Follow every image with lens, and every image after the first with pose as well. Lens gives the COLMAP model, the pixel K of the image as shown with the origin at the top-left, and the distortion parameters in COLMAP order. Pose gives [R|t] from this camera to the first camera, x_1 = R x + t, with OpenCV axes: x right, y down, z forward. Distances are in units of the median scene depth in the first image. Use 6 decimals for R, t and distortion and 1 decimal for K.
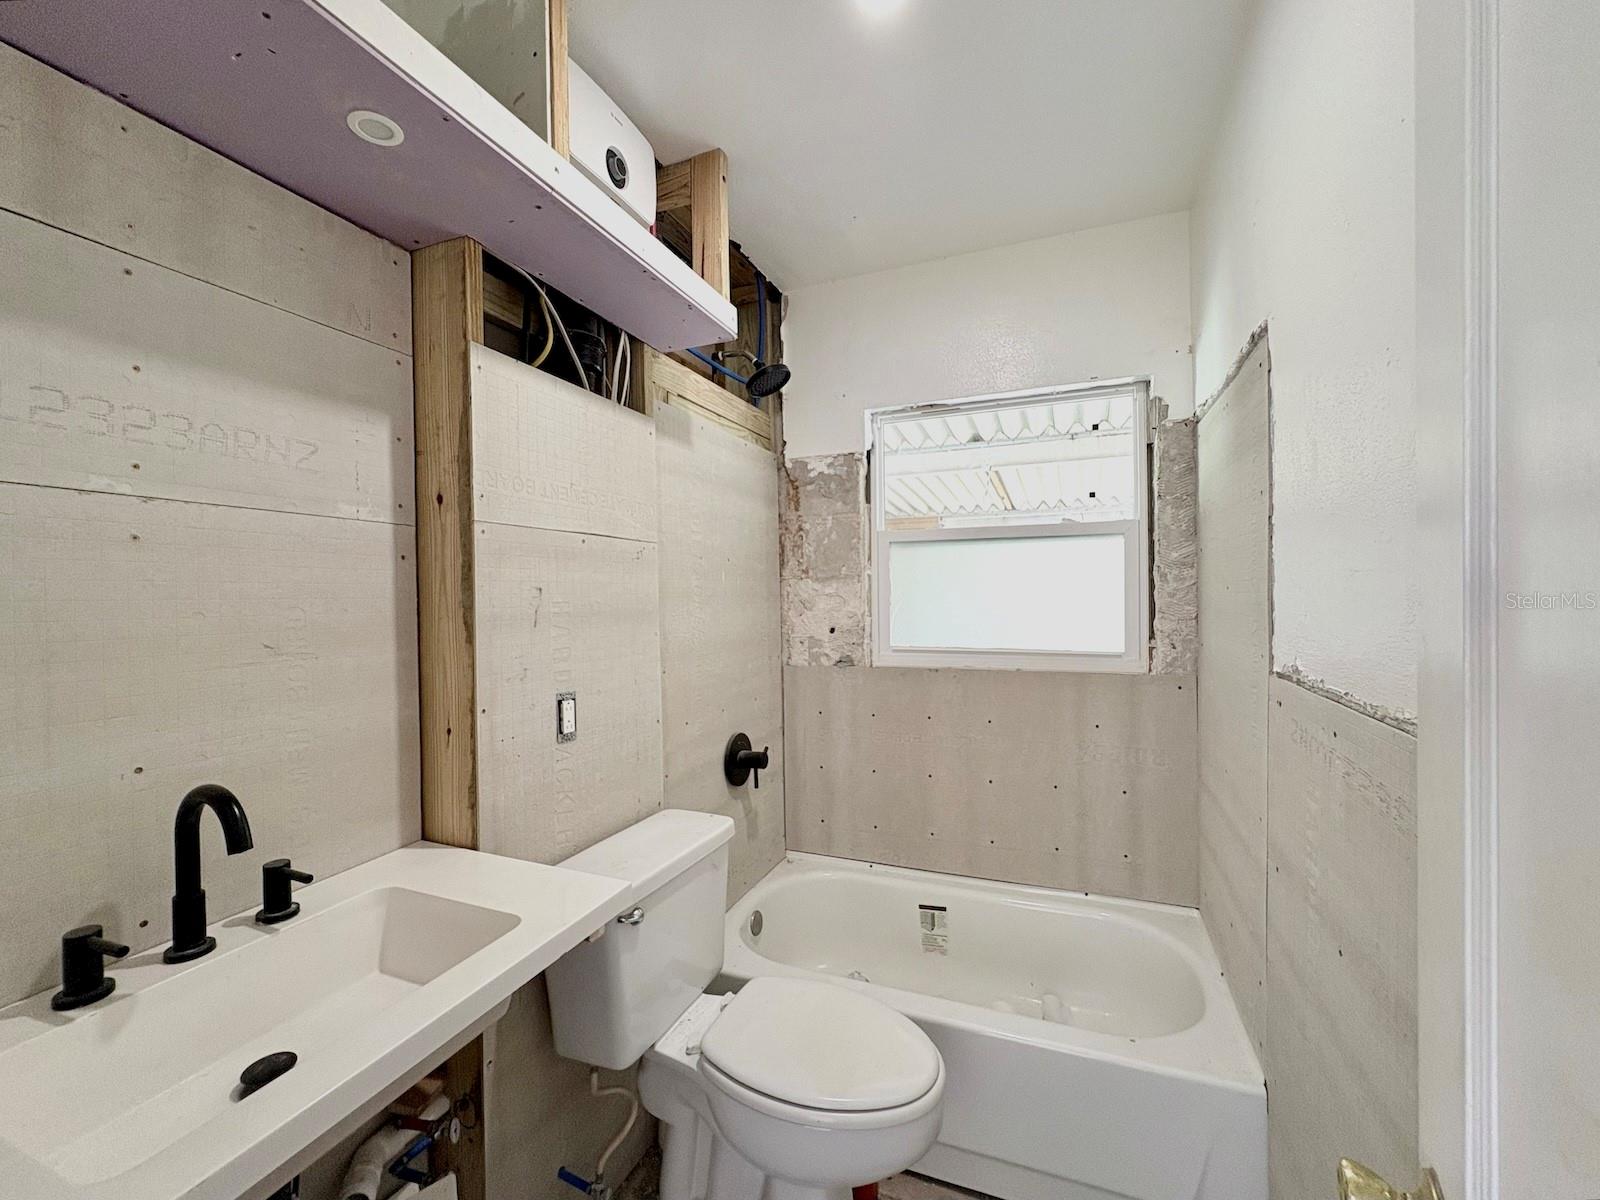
lens RADIAL K [[648.8, 0, 805.5], [0, 648.8, 602.3], [0, 0, 1]] dist [0.001972, -0.000875]
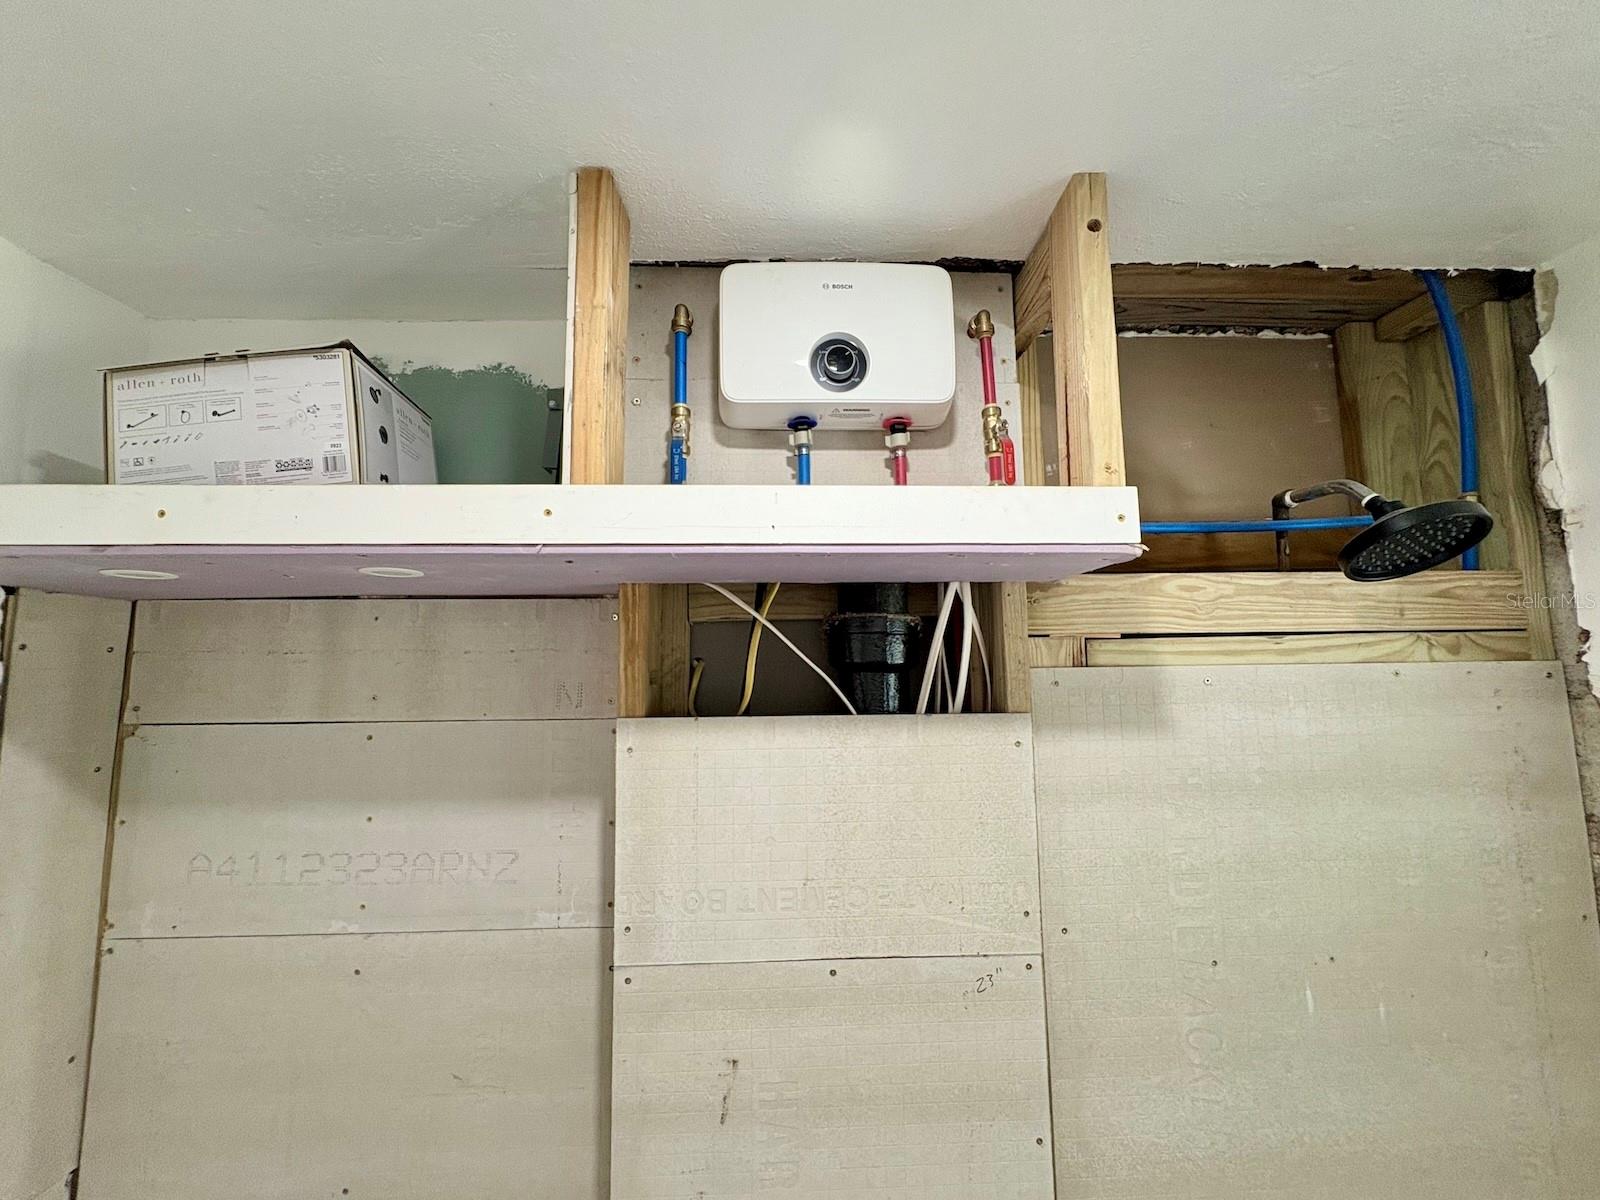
lens RADIAL K [[648.8, 0, 796.8], [0, 648.8, 600.0], [0, 0, 1]] dist [0.001972, -0.000875]
pose [[0.409458, -0.073192, -0.909388, 0.240840], [-0.010064, 0.996354, -0.084723, -0.429253], [0.912273, 0.043843, 0.407228, 0.784419]]
